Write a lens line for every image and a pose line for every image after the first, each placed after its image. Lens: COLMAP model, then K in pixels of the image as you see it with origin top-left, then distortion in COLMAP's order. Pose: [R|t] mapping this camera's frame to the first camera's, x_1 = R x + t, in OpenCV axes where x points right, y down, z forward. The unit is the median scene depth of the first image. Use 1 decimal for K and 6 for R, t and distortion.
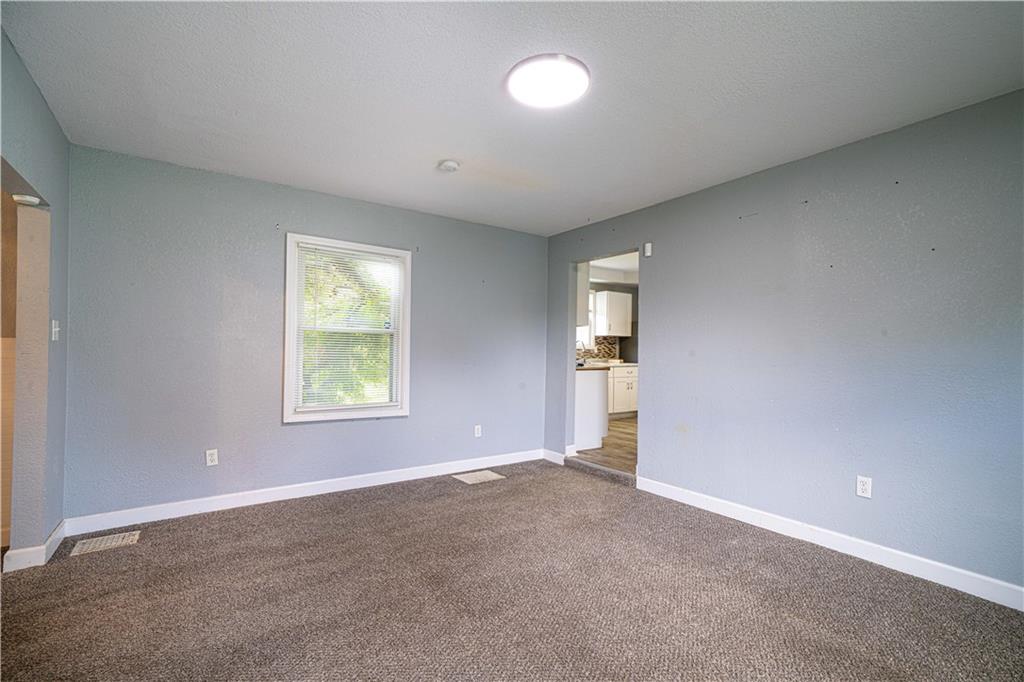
lens RADIAL K [[457.3, 0, 510.9], [0, 457.3, 343.9], [0, 0, 1]] dist [-0.003511, -0.000204]
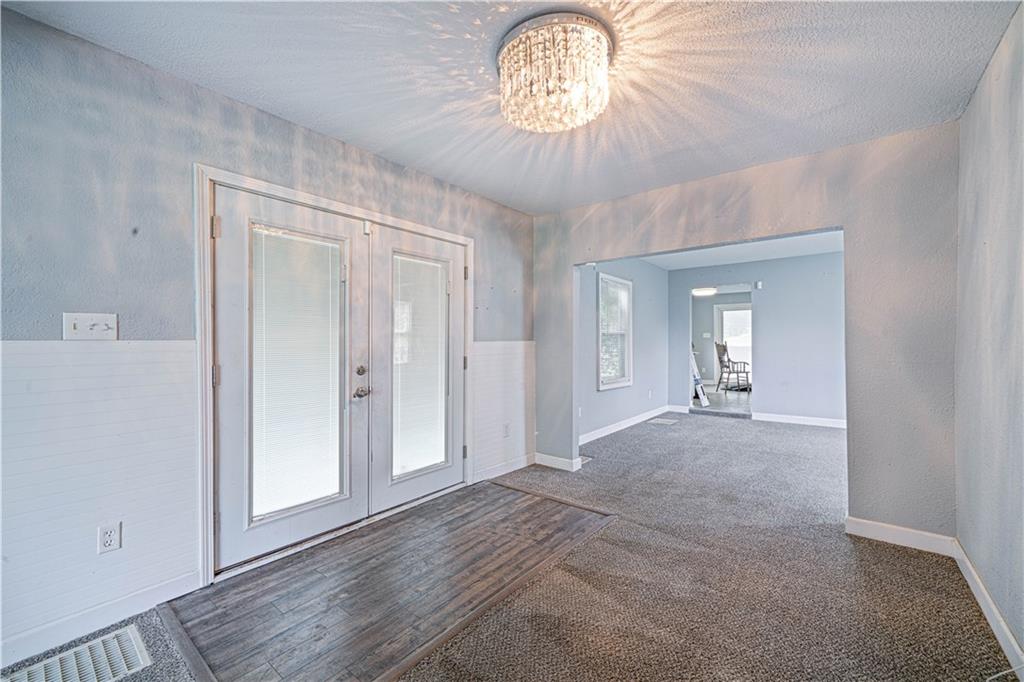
lens RADIAL K [[410.7, 0, 514.1], [0, 410.7, 341.9], [0, 0, 1]] dist [-0.018132, -0.000156]
pose [[0.959947, -0.016086, 0.279720, -1.012608], [0.013941, 0.999856, 0.009656, -0.011826], [-0.279835, -0.005370, 0.960033, -0.251434]]
